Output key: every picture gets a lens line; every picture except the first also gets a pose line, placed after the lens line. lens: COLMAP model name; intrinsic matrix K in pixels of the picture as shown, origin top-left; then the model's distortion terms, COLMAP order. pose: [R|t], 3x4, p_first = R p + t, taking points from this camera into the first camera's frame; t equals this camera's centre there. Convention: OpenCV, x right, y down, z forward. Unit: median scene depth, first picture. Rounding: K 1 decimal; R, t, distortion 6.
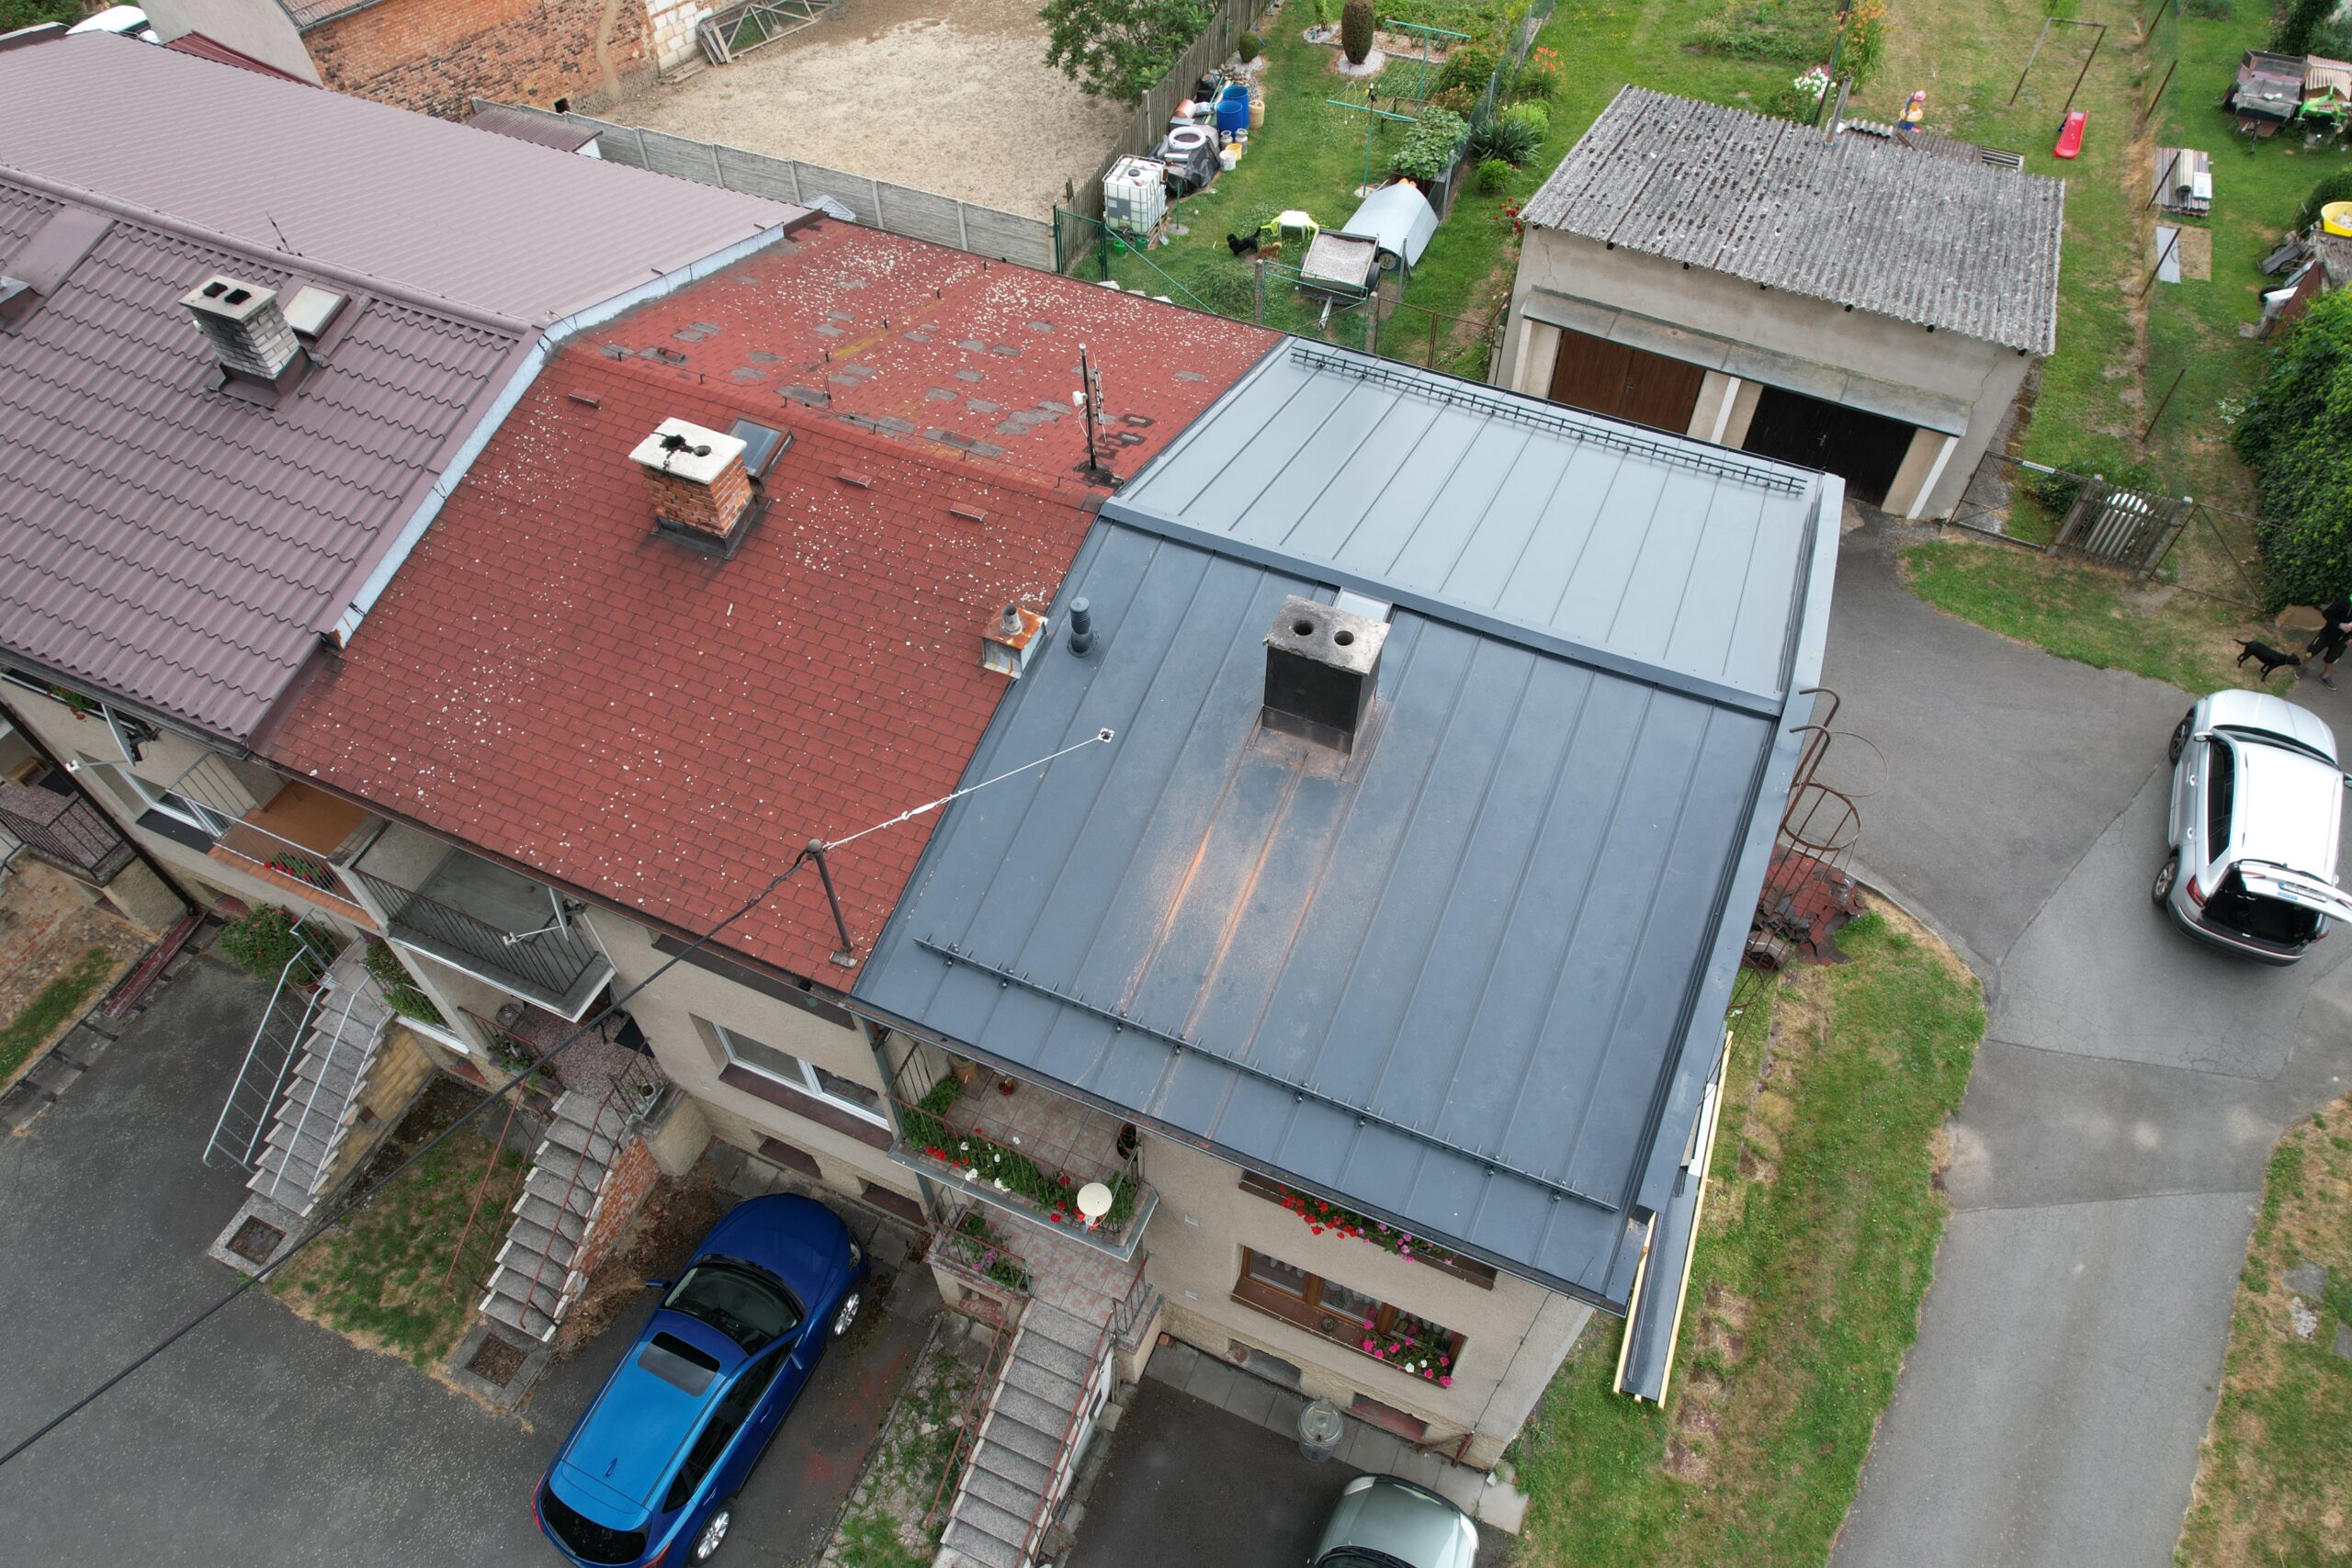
lens RADIAL K [[1508.9, 0, 1182.4], [0, 1508.9, 804.2], [0, 0, 1]] dist [-0.081854, 0.074080]
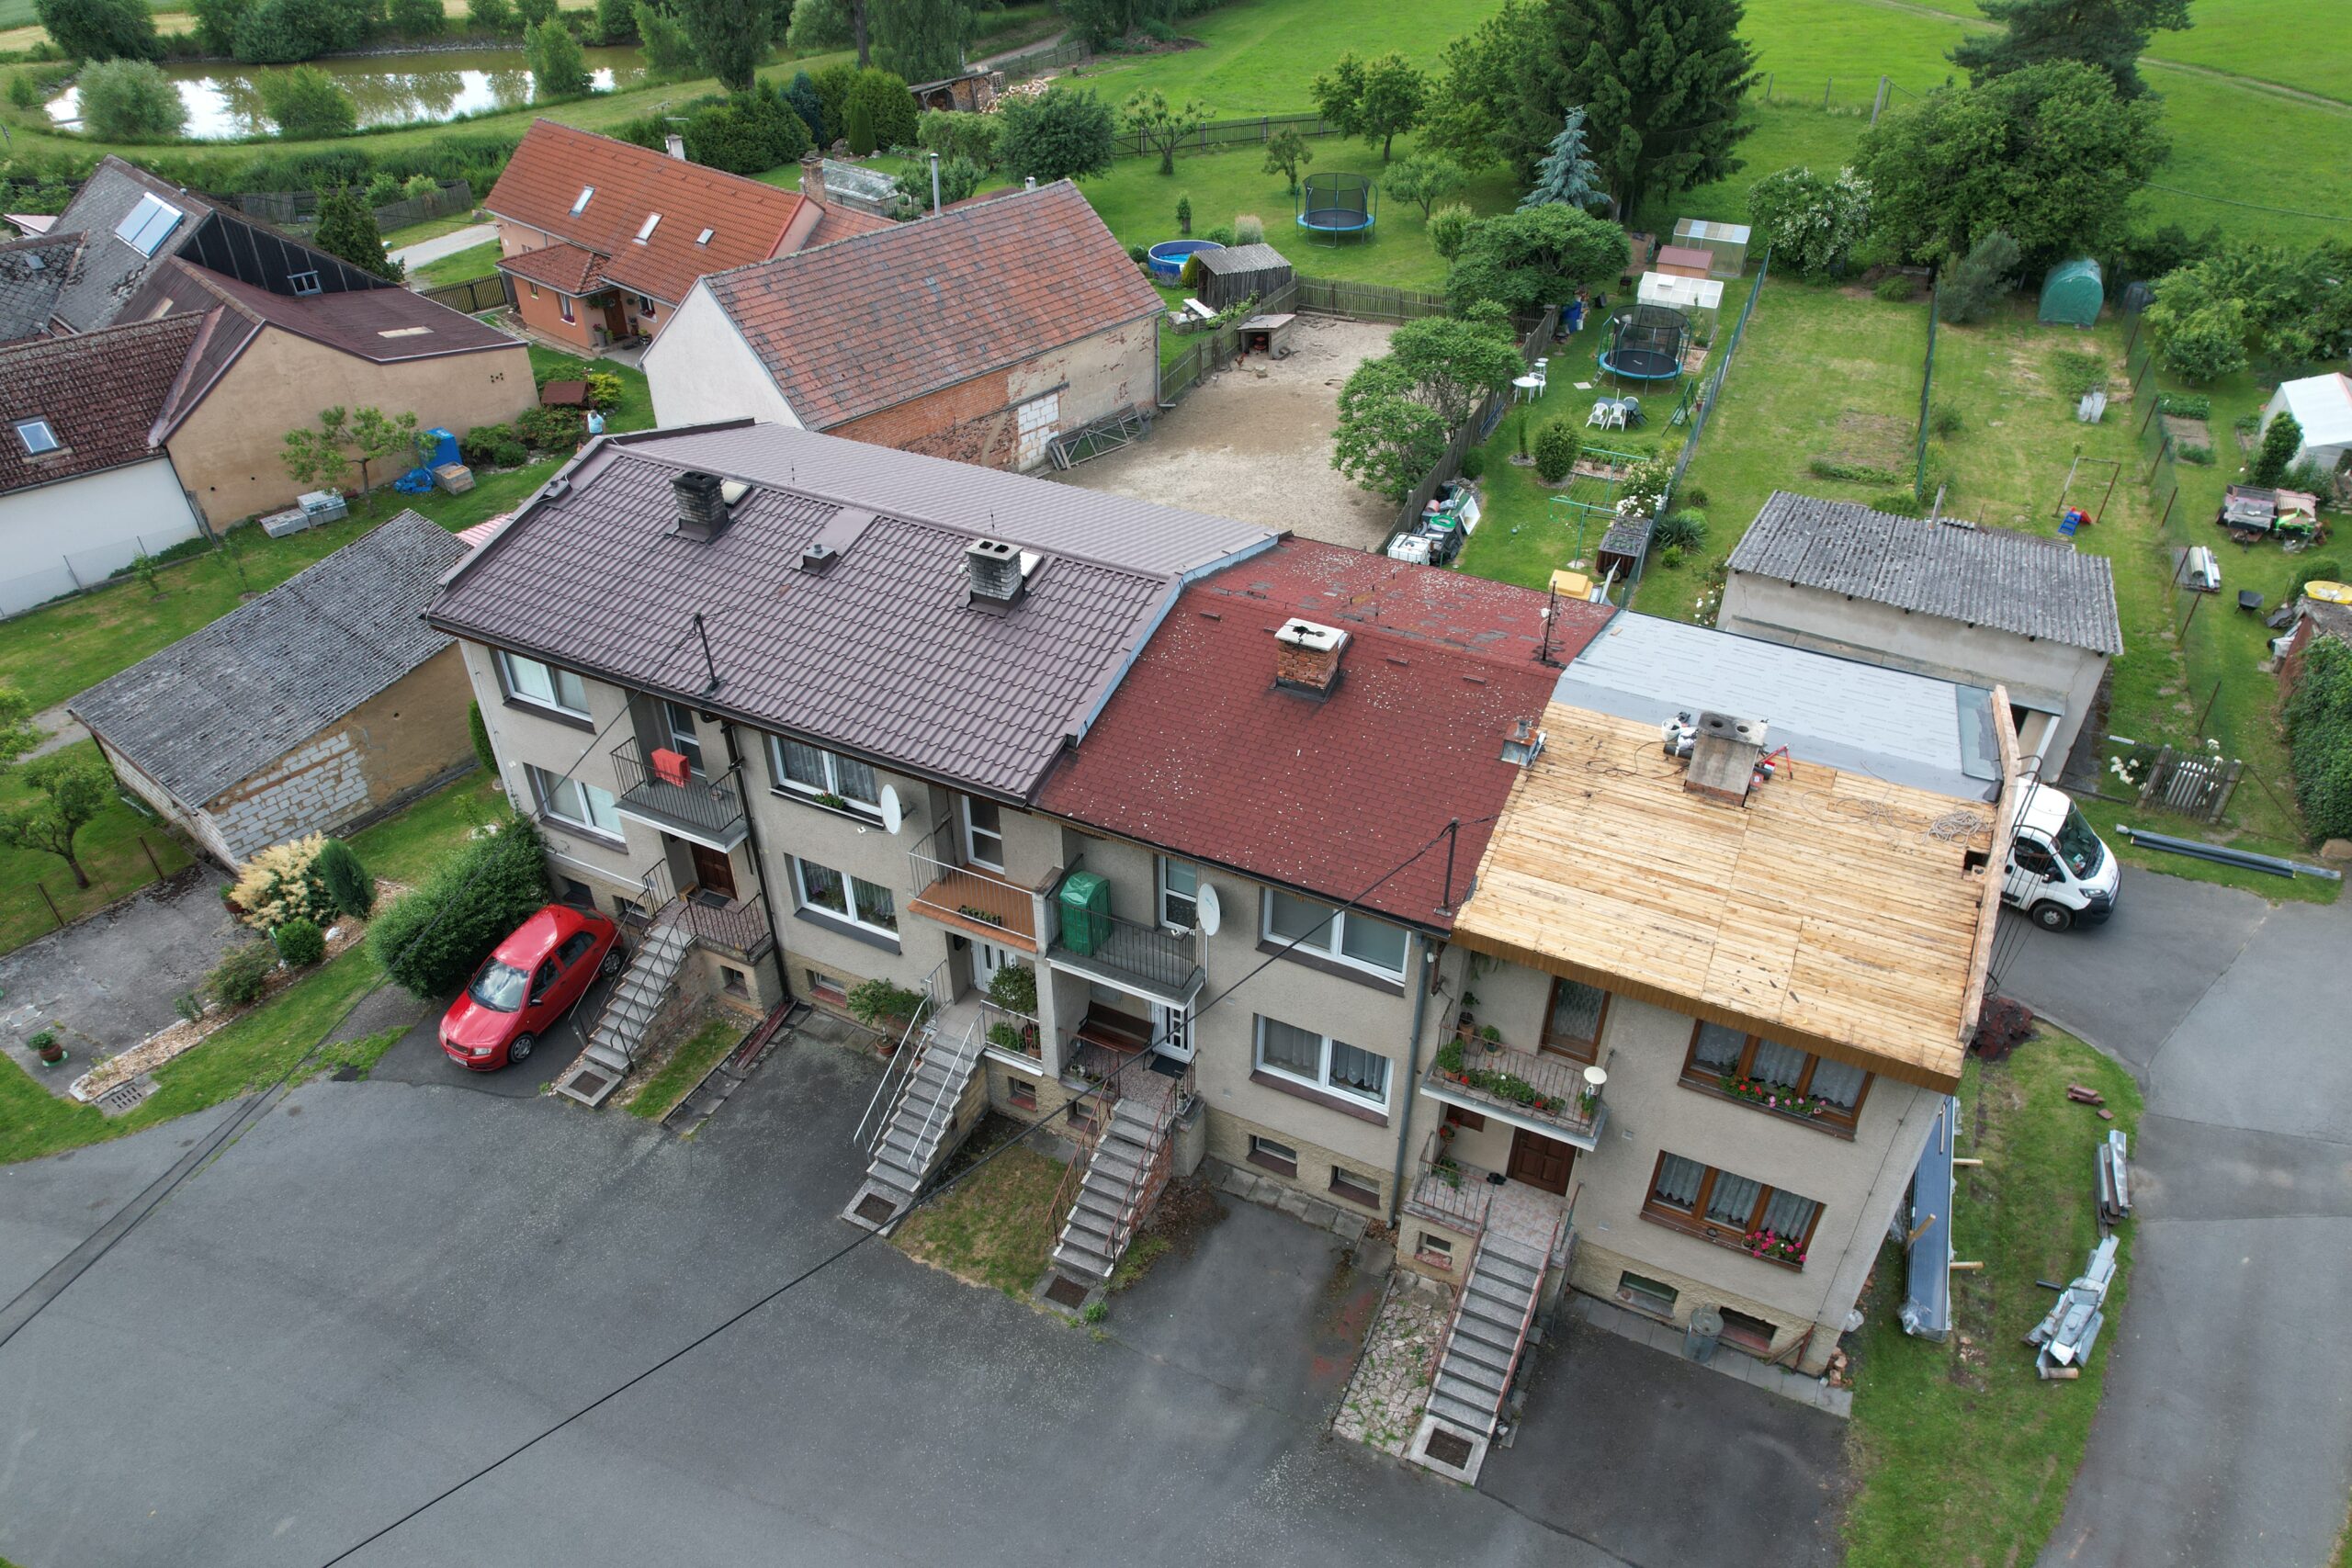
lens RADIAL K [[1508.9, 0, 1182.8], [0, 1508.9, 801.7], [0, 0, 1]] dist [-0.081854, 0.074080]
pose [[0.999004, 0.027107, -0.035456, -0.329948], [-0.035821, 0.960874, -0.274659, 0.324578], [0.026624, 0.275655, 0.960888, -0.441737]]
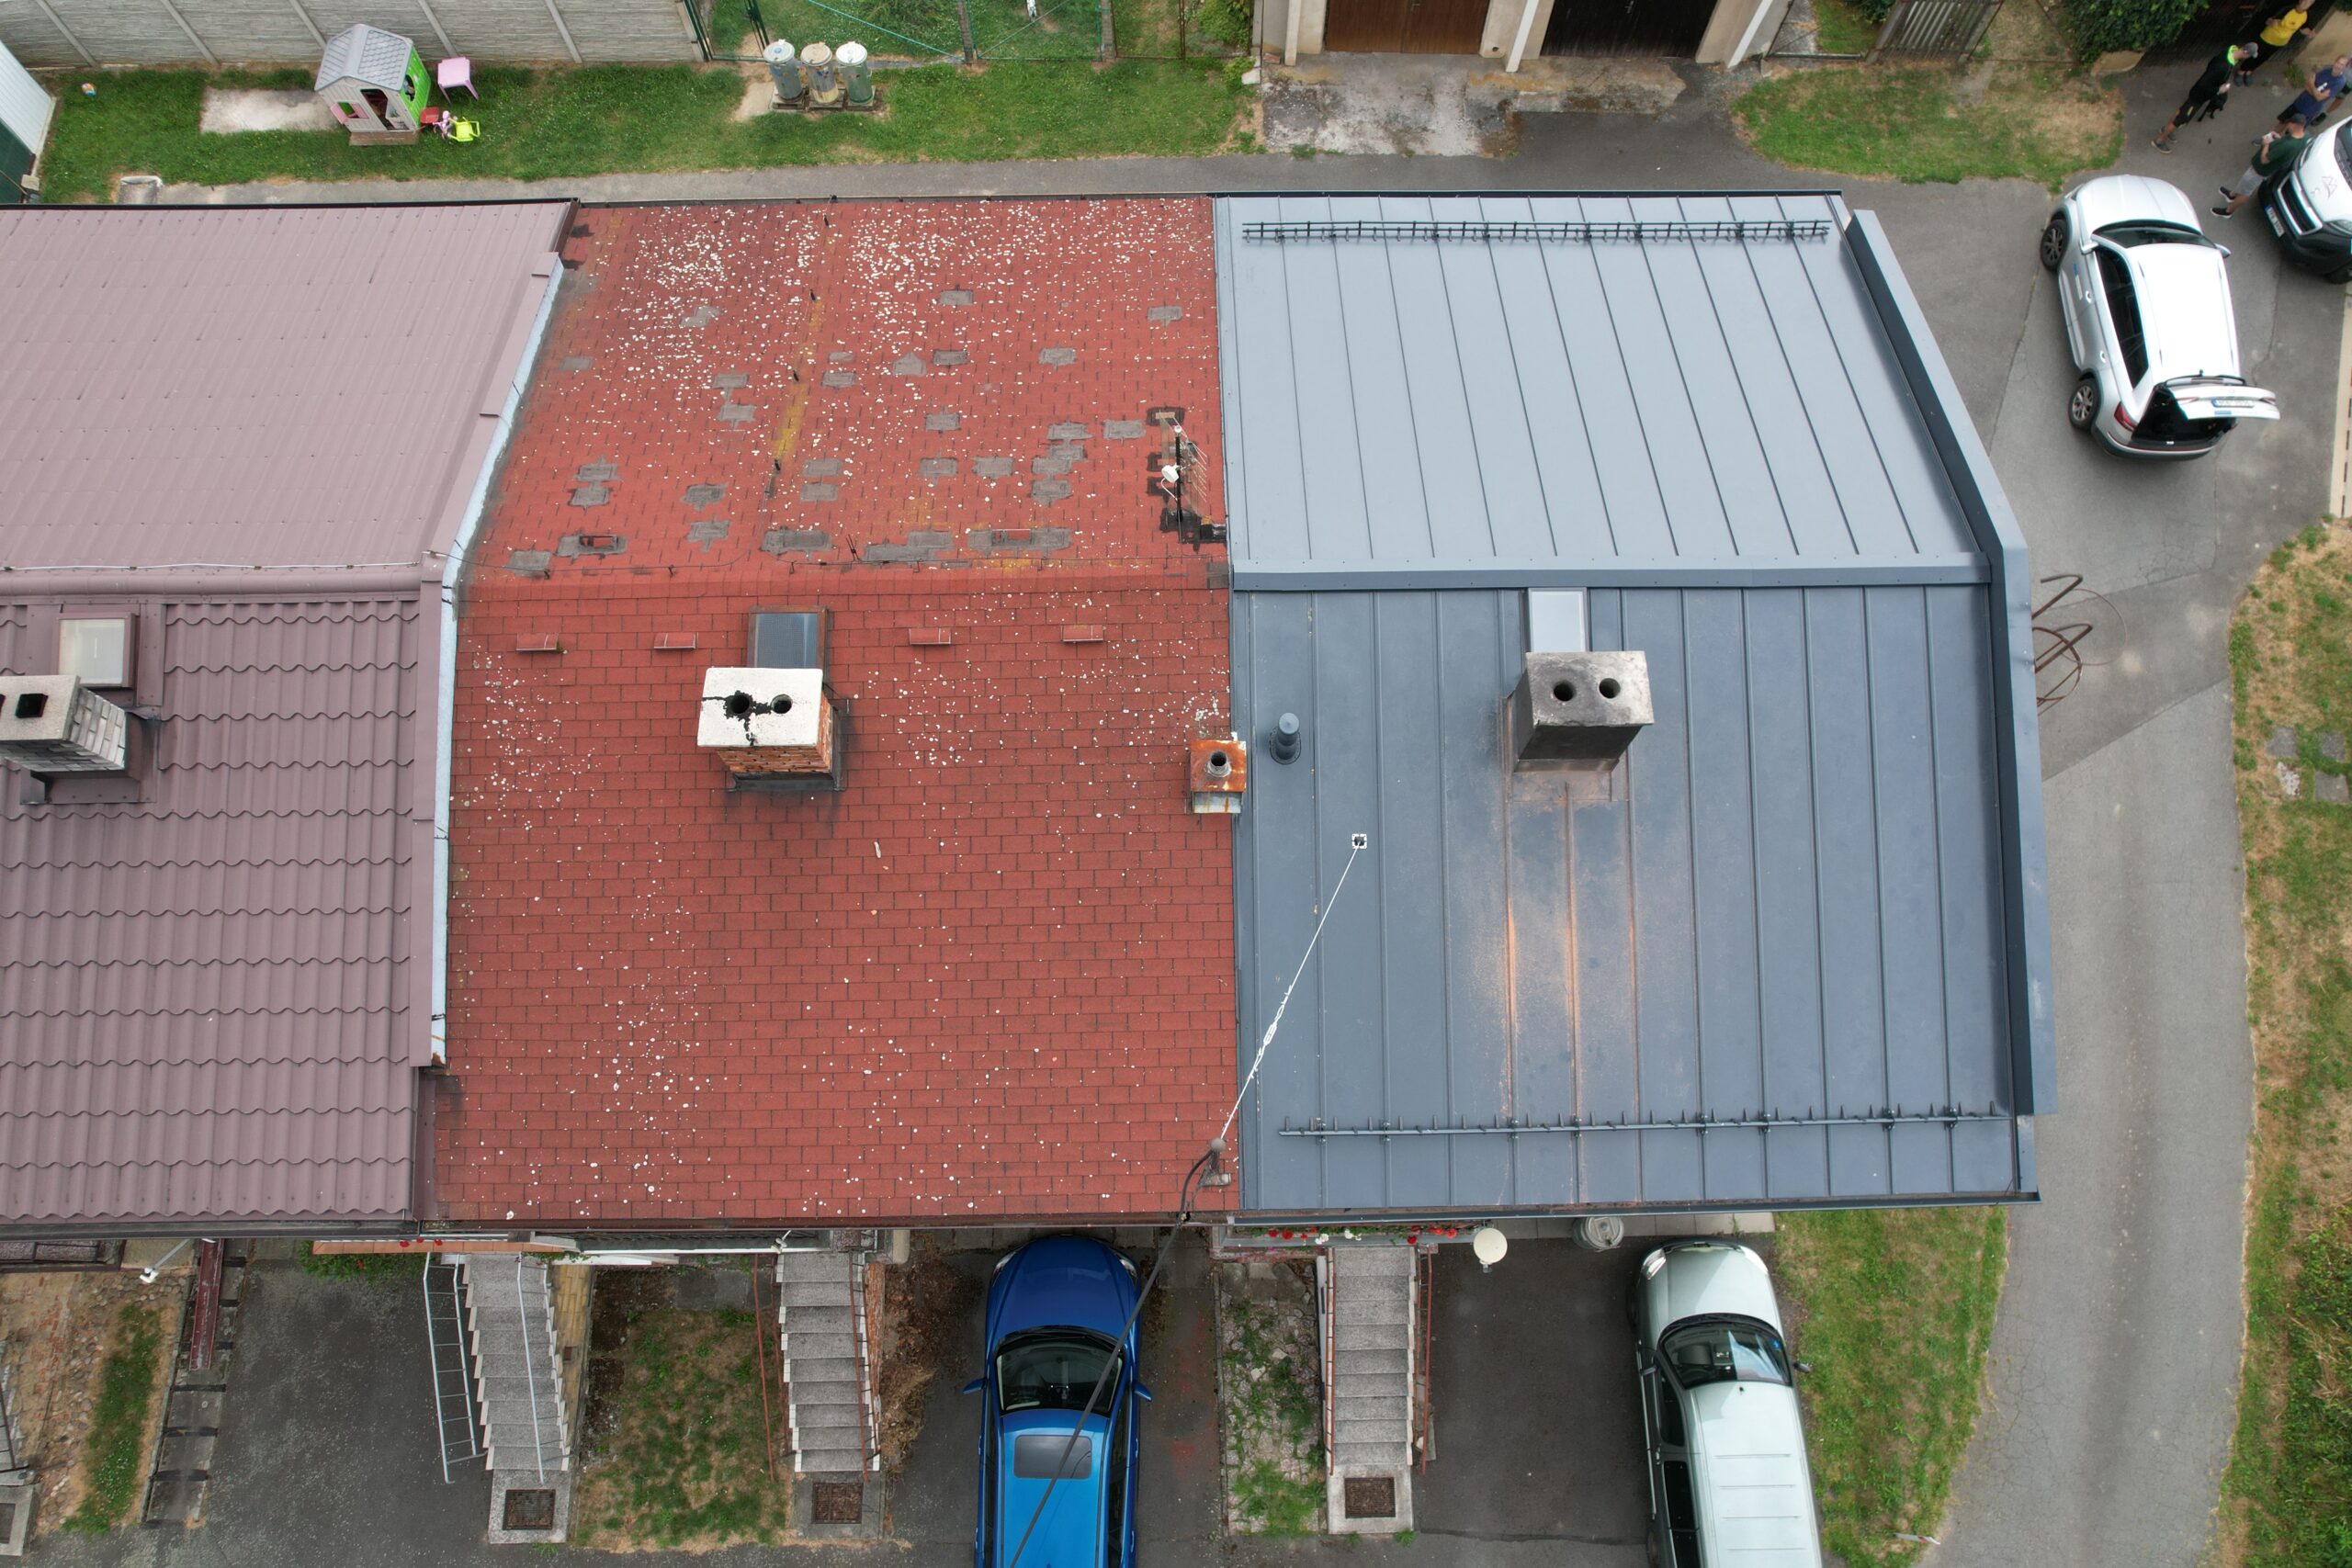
lens RADIAL K [[1508.9, 0, 1181.9], [0, 1508.9, 805.0], [0, 0, 1]] dist [-0.081854, 0.074080]
pose [[0.910440, -0.390957, 0.135096, -0.204742], [0.326404, 0.879651, 0.345941, -0.323453], [-0.254085, -0.270863, 0.928480, 0.131850]]
